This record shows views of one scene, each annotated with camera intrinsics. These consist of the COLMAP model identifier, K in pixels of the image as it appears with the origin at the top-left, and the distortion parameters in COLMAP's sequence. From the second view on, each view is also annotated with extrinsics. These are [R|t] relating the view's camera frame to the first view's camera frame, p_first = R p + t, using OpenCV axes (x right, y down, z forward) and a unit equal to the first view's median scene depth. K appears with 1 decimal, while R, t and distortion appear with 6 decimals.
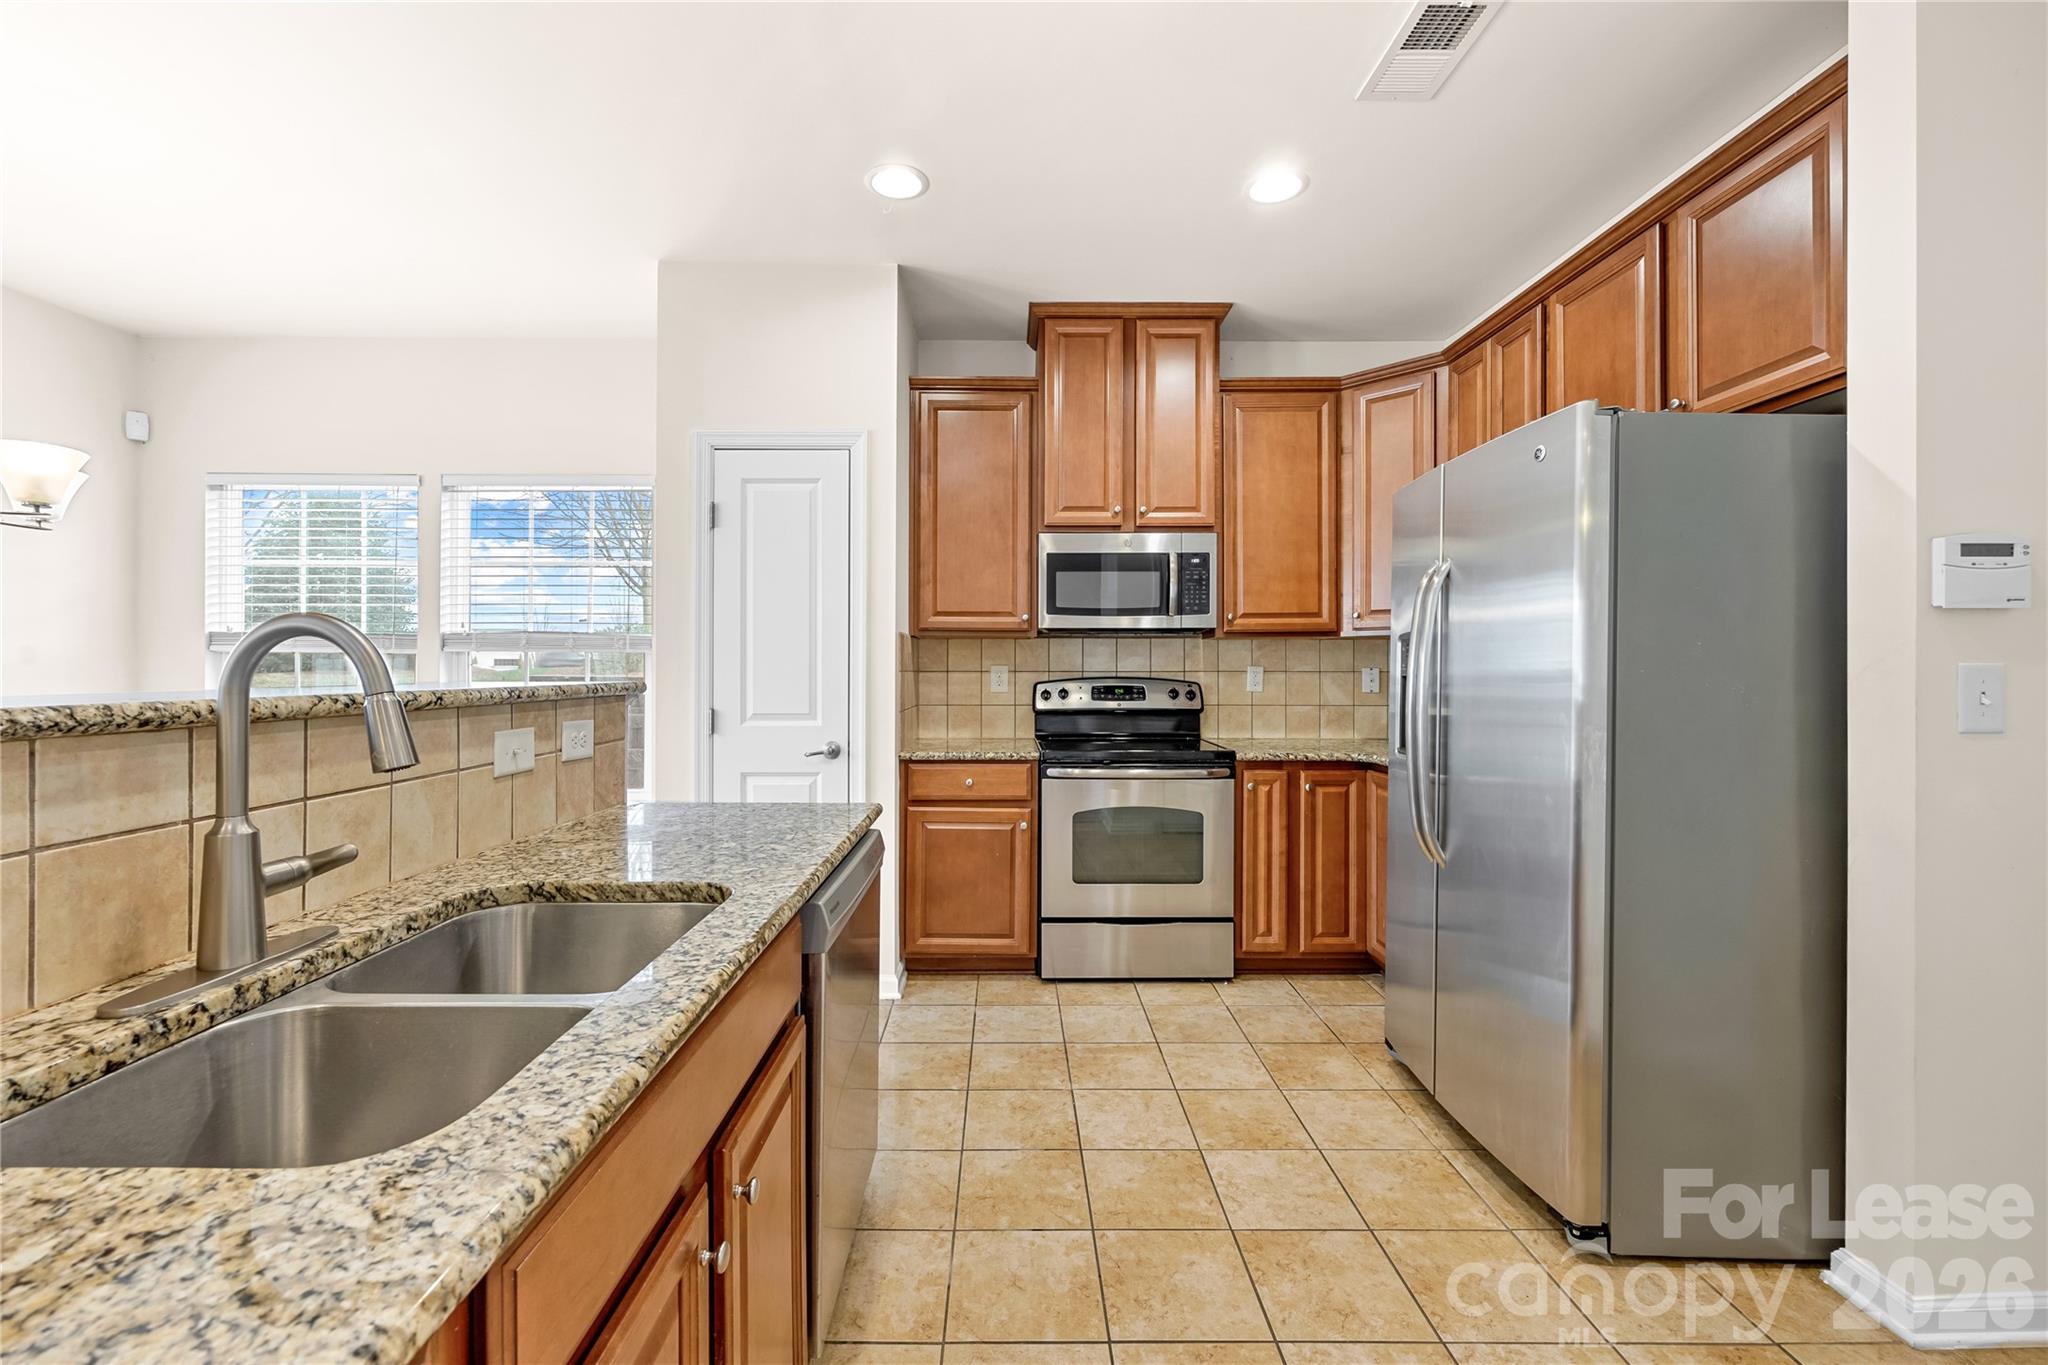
lens RADIAL K [[811.0, 0, 1026.4], [0, 811.0, 666.8], [0, 0, 1]] dist [-0.009929, 0.000260]
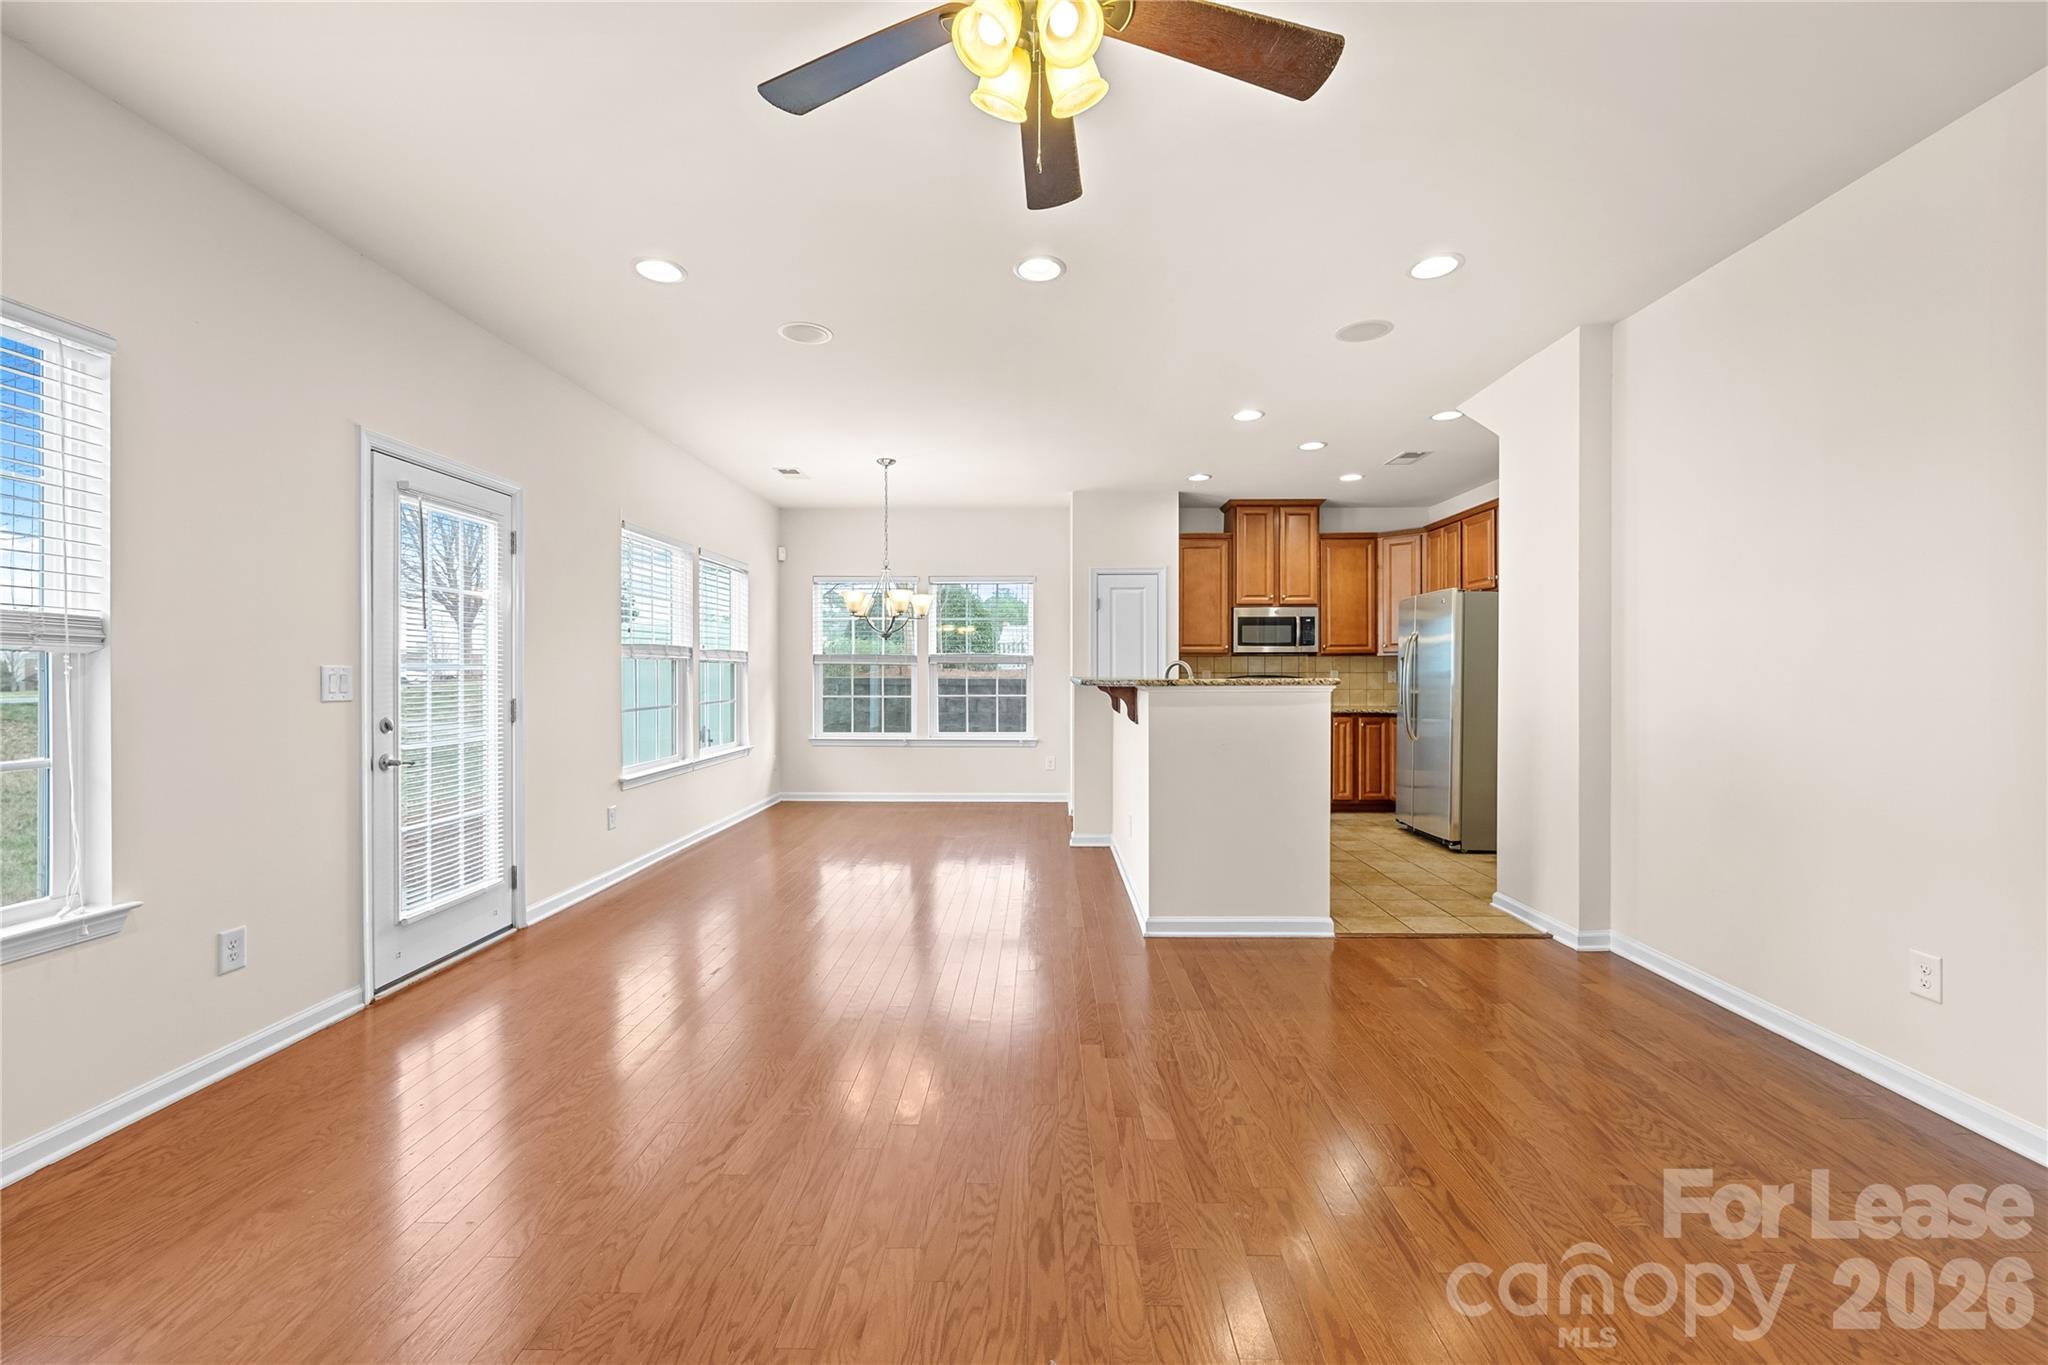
lens RADIAL K [[811.0, 0, 1026.4], [0, 811.0, 666.8], [0, 0, 1]] dist [-0.009929, 0.000260]
pose [[0.999252, 0.000249, -0.038669, -0.449702], [-0.000513, 0.999977, -0.006810, 0.005953], [0.038667, 0.006825, 0.999229, -1.157147]]
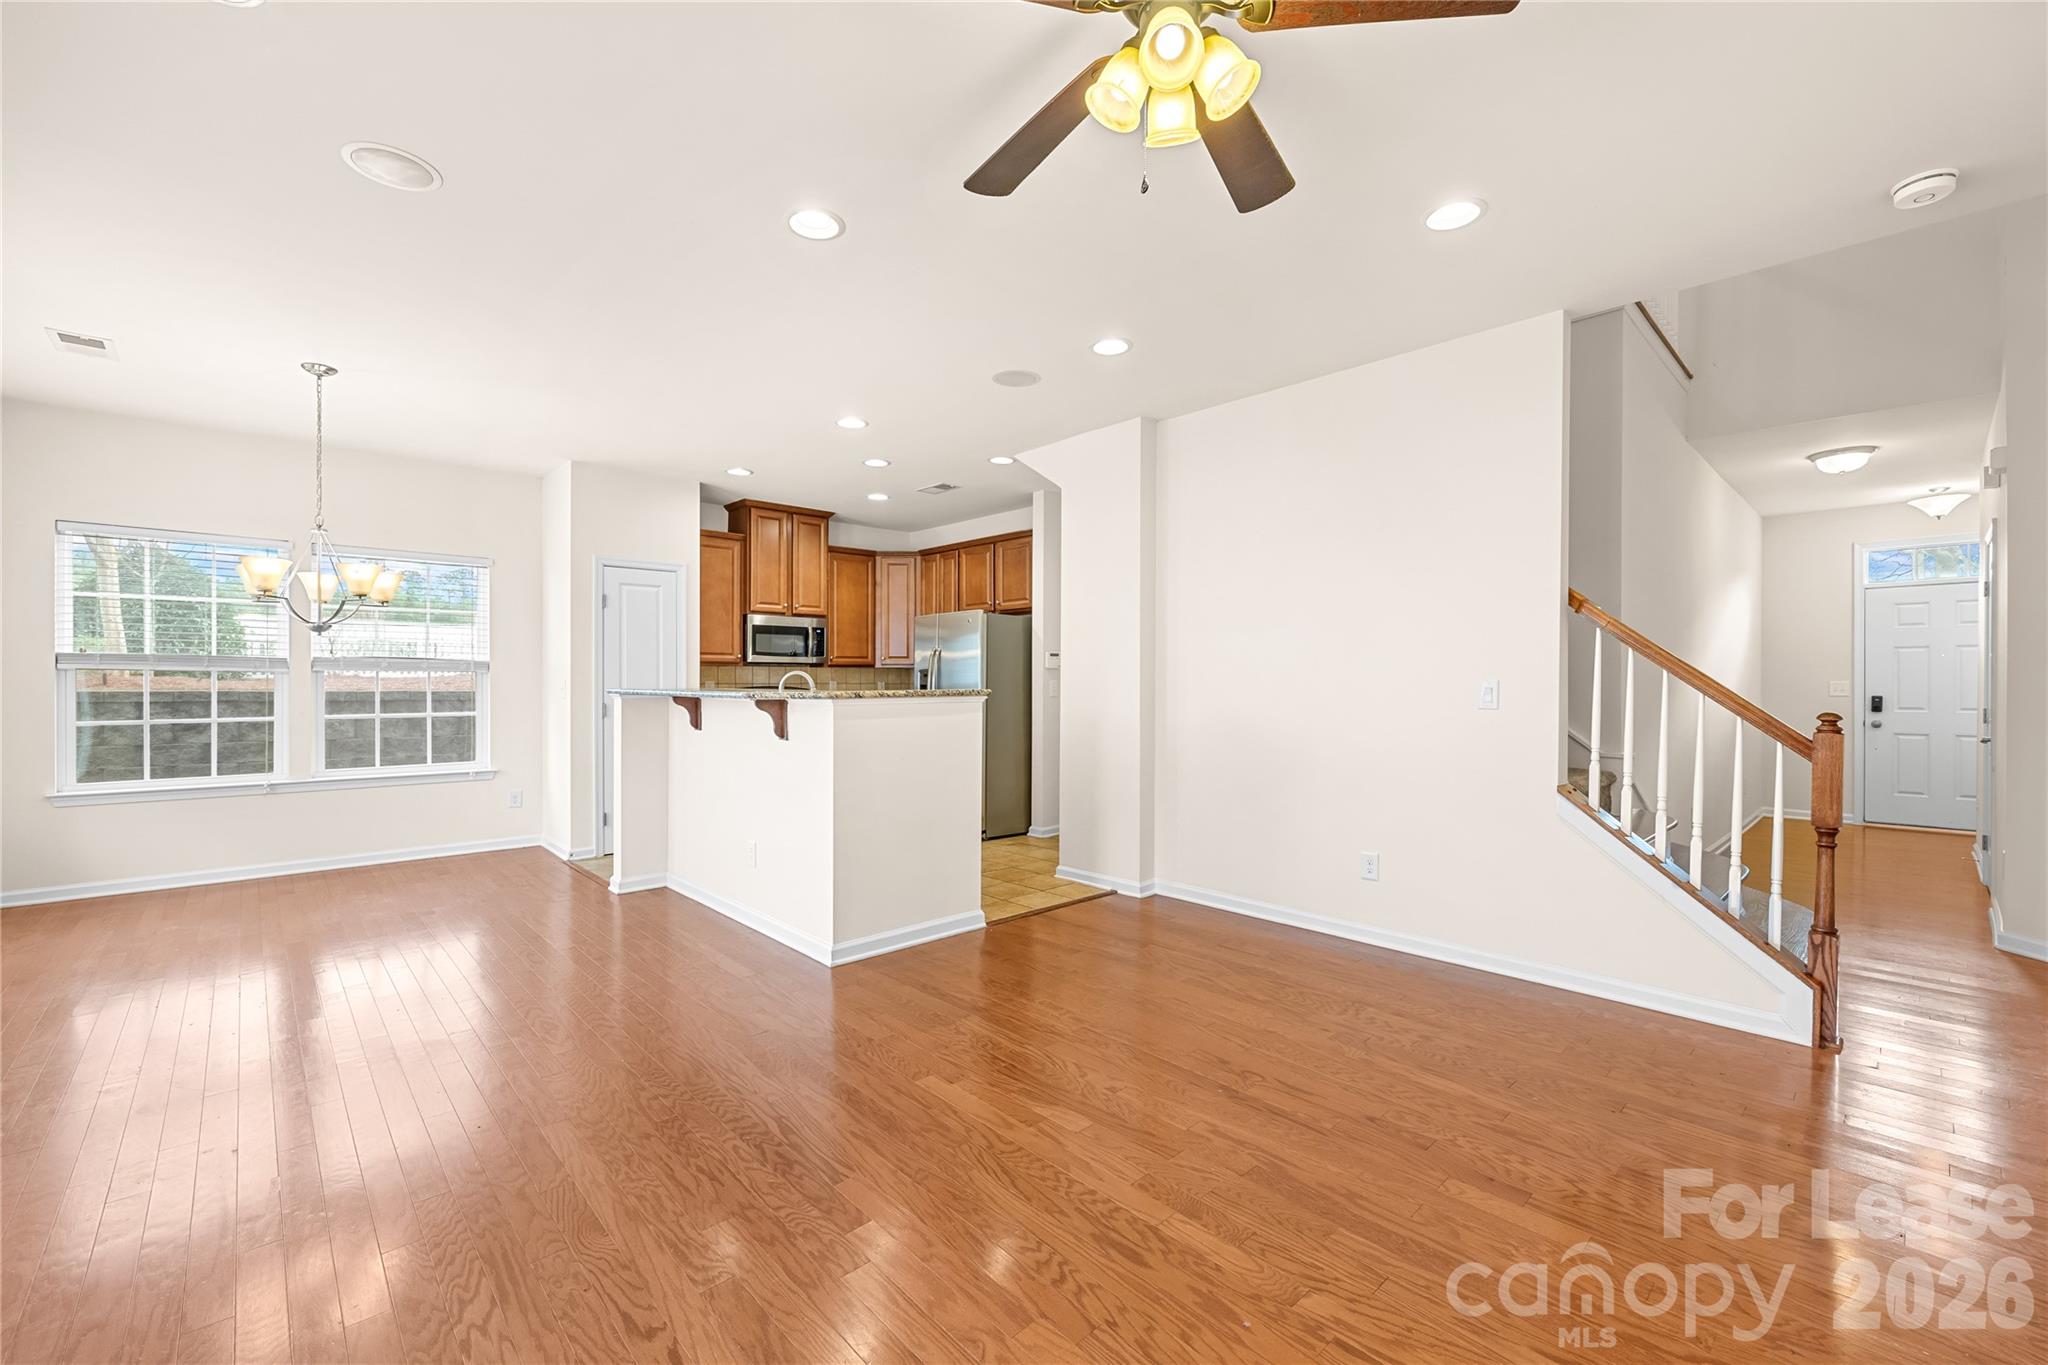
lens RADIAL K [[835.4, 0, 1024.0], [0, 835.4, 682.5], [0, 0, 1]] dist [-0.010453, 0.000254]
pose [[0.744187, 0.001438, 0.667970, -0.858911], [-0.001306, 0.999999, -0.000697, 0.004581], [-0.667970, -0.000354, 0.744188, -0.998885]]
